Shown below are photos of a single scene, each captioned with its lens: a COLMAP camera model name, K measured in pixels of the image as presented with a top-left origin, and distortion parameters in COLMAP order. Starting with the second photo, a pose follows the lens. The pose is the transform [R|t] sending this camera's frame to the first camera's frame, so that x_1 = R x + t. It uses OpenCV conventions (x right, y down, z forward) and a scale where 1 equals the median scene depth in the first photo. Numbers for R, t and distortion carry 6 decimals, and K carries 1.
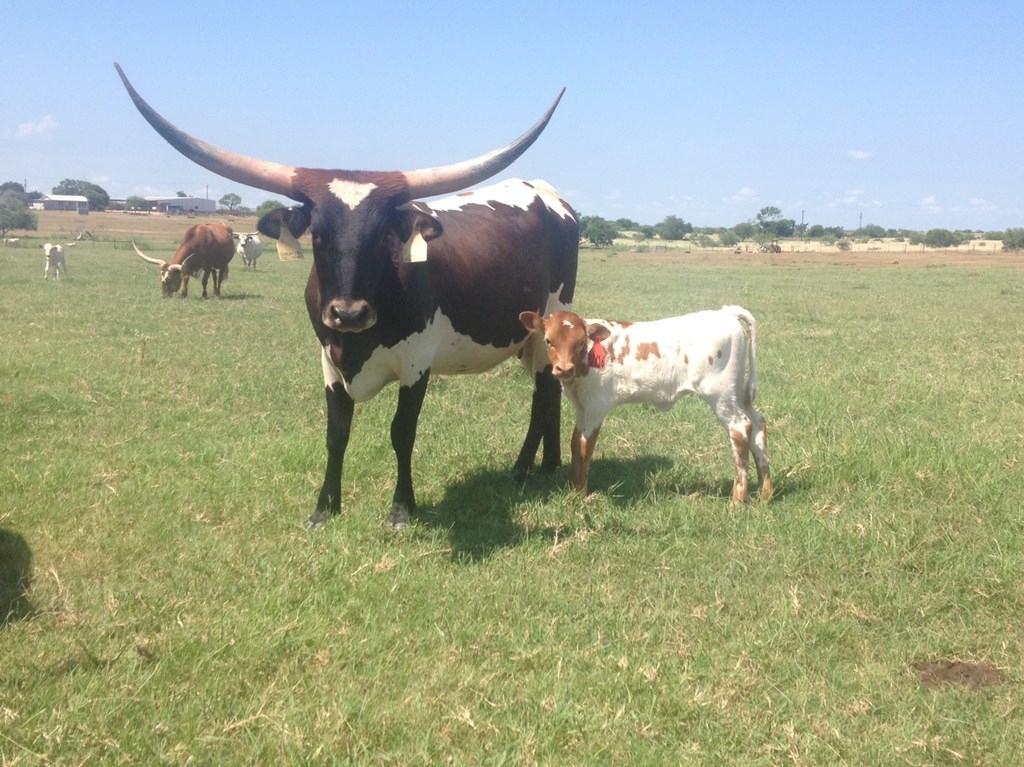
lens RADIAL K [[1403.4, 0, 489.3], [0, 1403.4, 387.2], [0, 0, 1]] dist [0.349667, -0.030011]
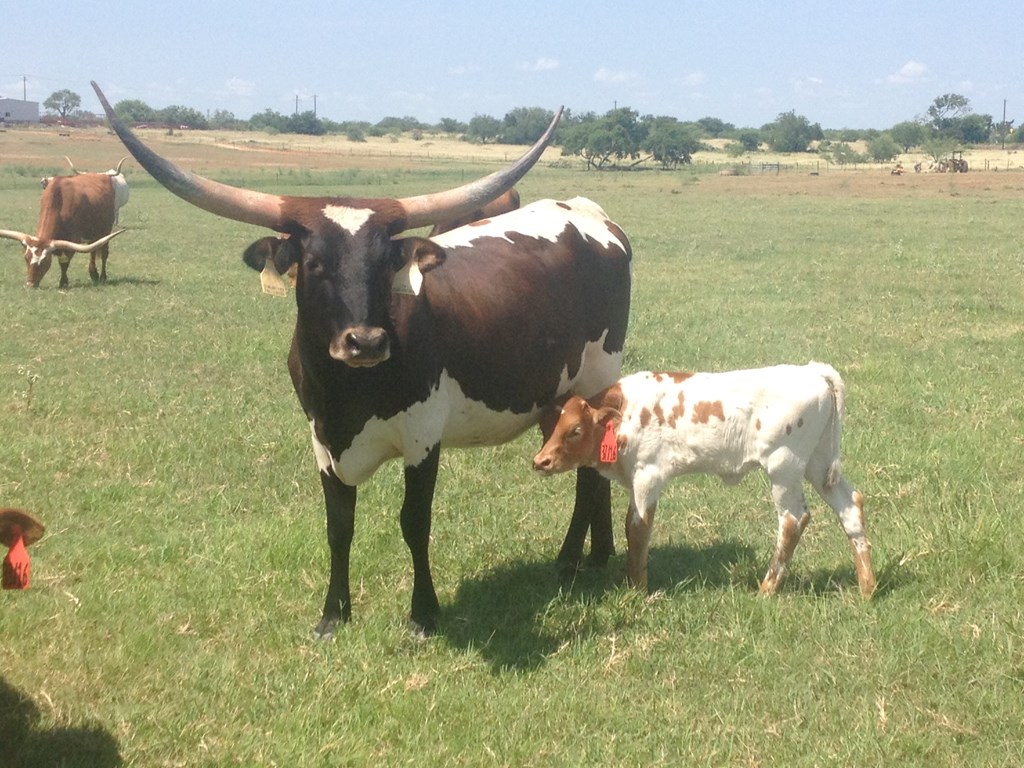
lens RADIAL K [[2292.3, 0, 512.0], [0, 2292.3, 384.0], [0, 0, 1]] dist [0.344036, 0.632208]
pose [[0.999851, -0.015192, 0.008223, -0.020151], [0.015255, 0.999854, -0.007745, -0.037619], [-0.008104, 0.007869, 0.999936, -0.349252]]
